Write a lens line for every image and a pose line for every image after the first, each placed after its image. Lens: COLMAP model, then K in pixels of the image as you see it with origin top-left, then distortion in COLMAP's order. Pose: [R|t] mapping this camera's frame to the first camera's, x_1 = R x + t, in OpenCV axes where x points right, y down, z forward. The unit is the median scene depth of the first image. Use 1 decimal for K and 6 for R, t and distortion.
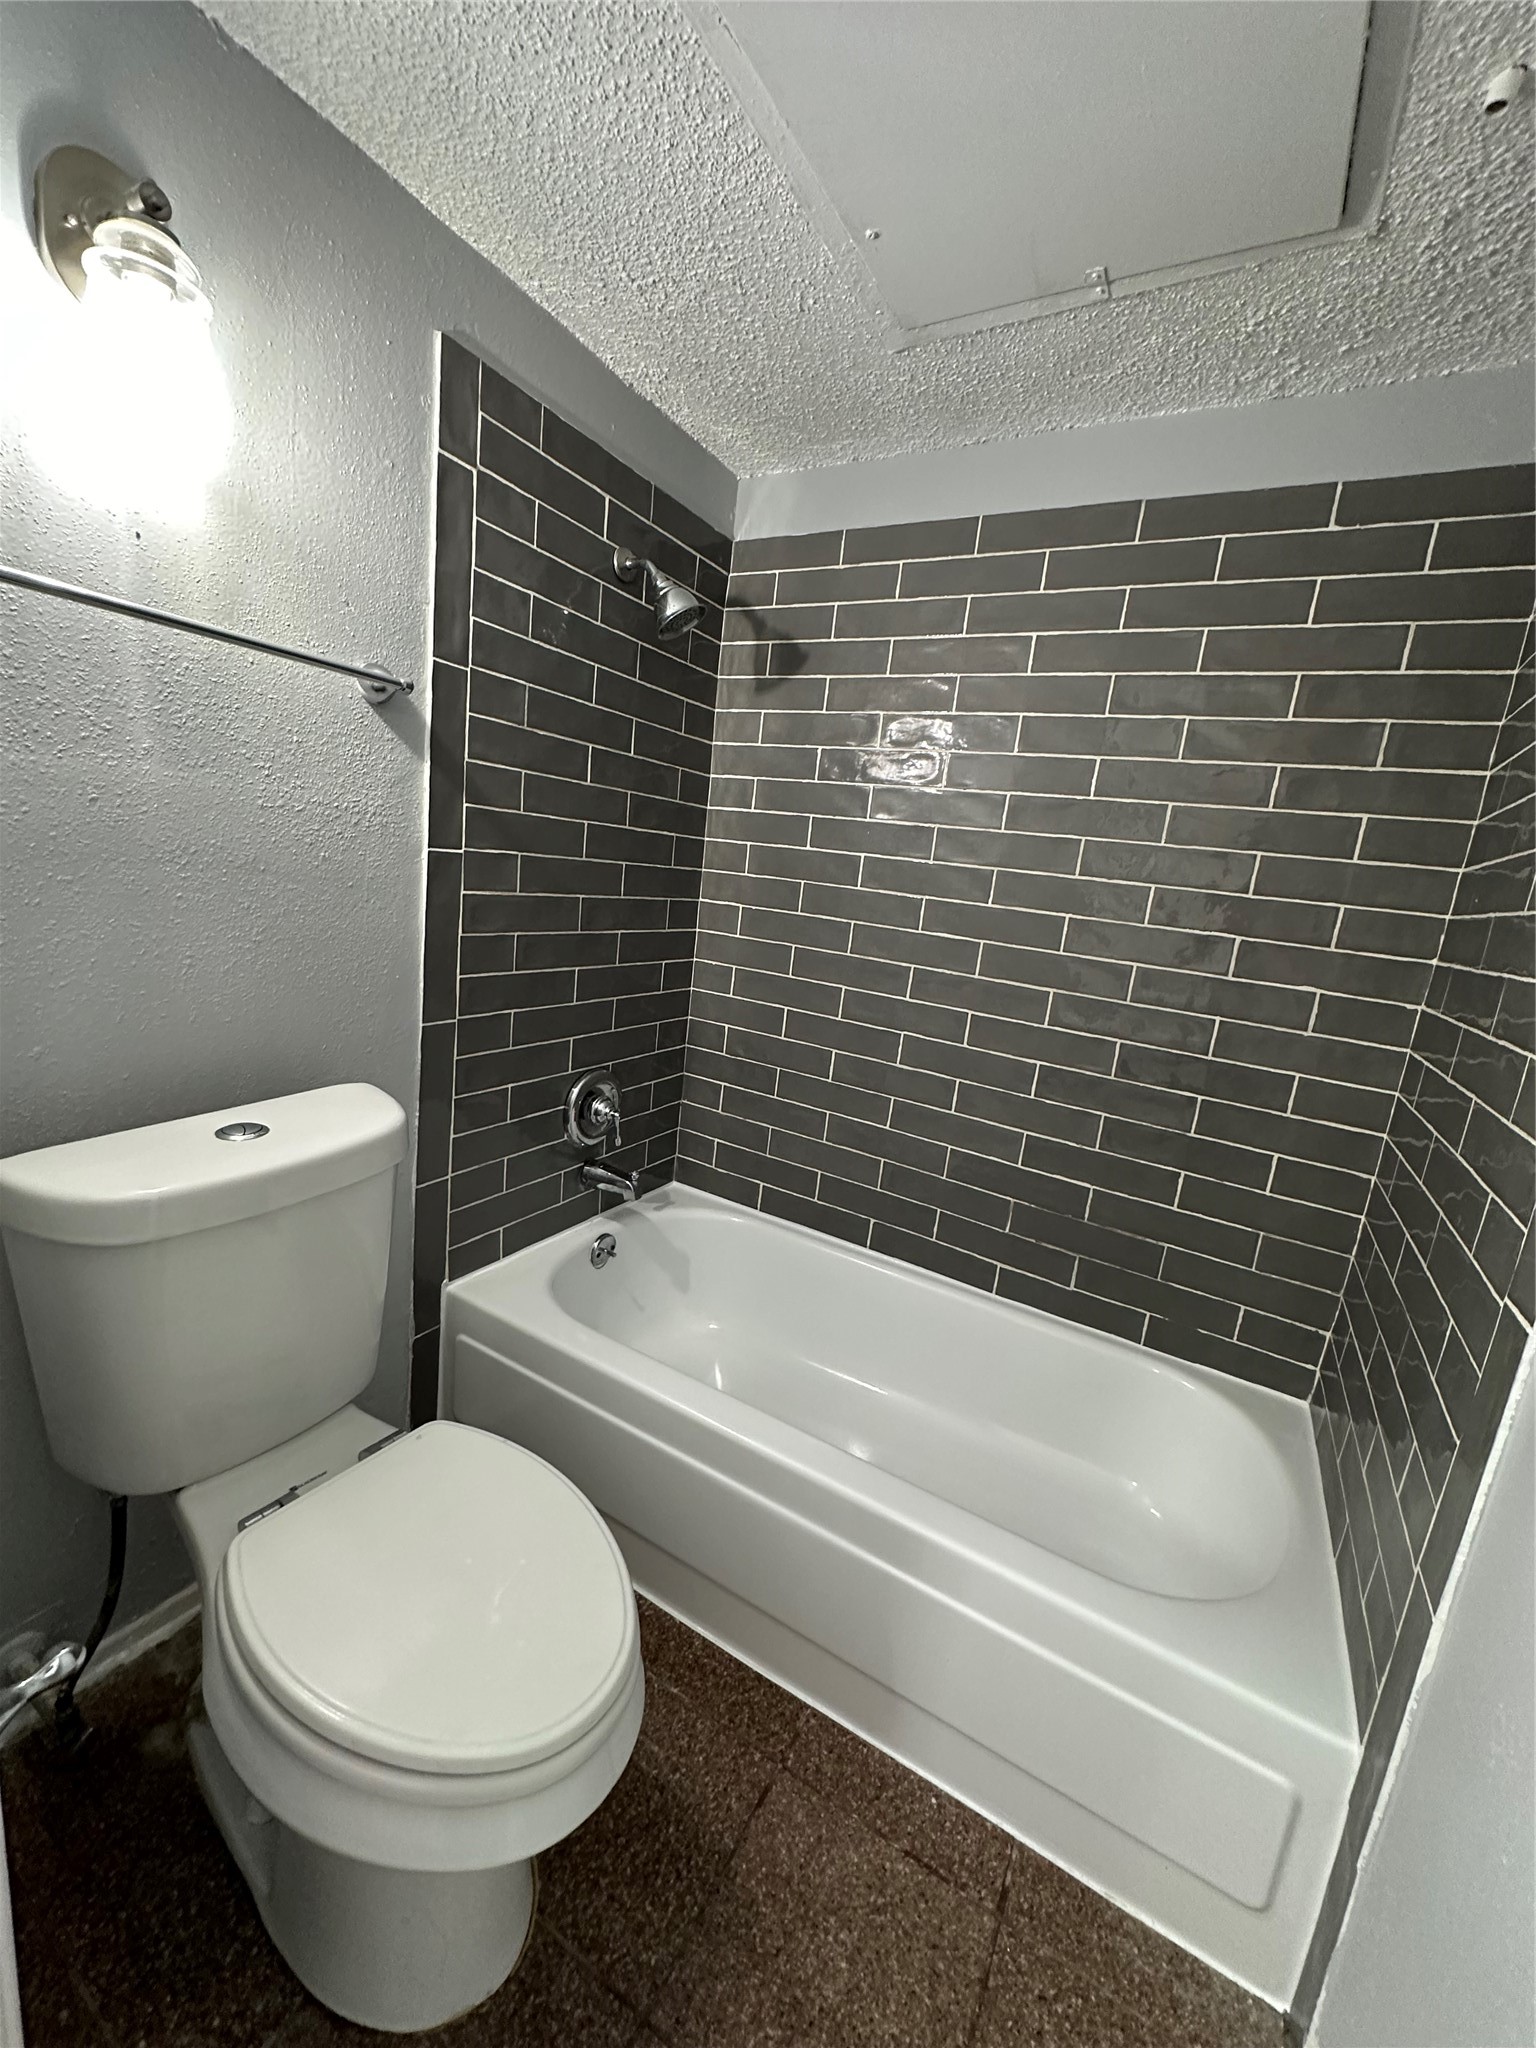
lens RADIAL K [[812.8, 0, 765.8], [0, 812.8, 1024.8], [0, 0, 1]] dist [-0.002980, 0.001056]
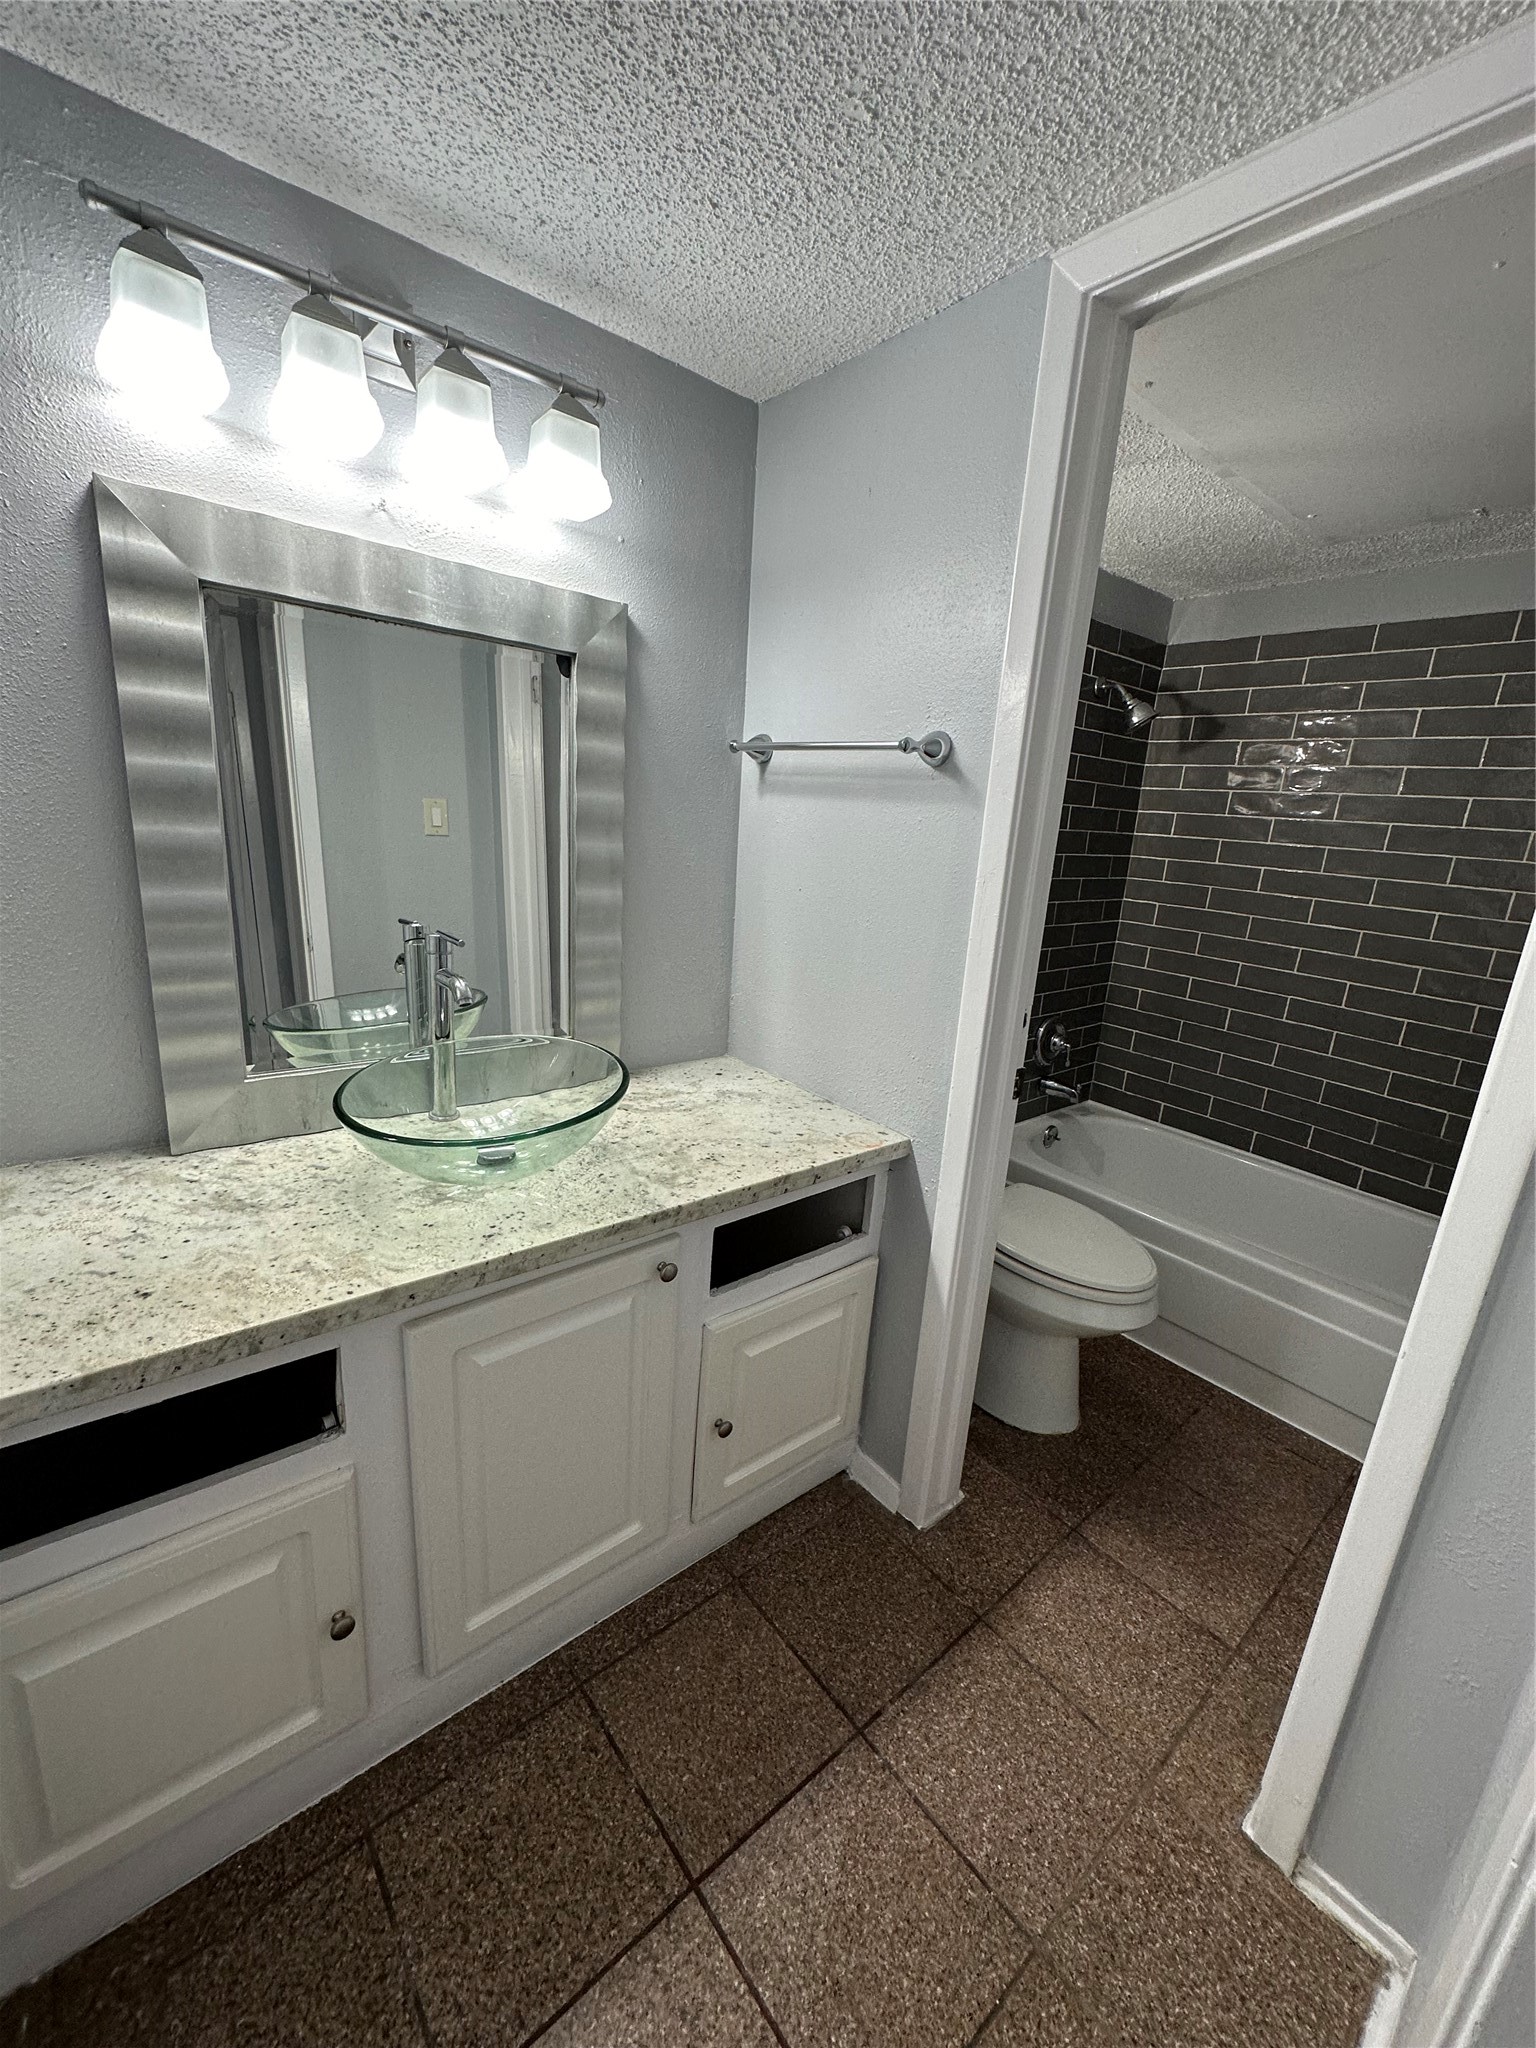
lens RADIAL K [[812.8, 0, 769.3], [0, 812.8, 1024.1], [0, 0, 1]] dist [-0.002980, 0.001056]
pose [[0.936635, 0.037909, -0.348248, -0.172090], [-0.024569, 0.998788, 0.042646, 0.018298], [0.349443, -0.031388, 0.936432, -0.585172]]
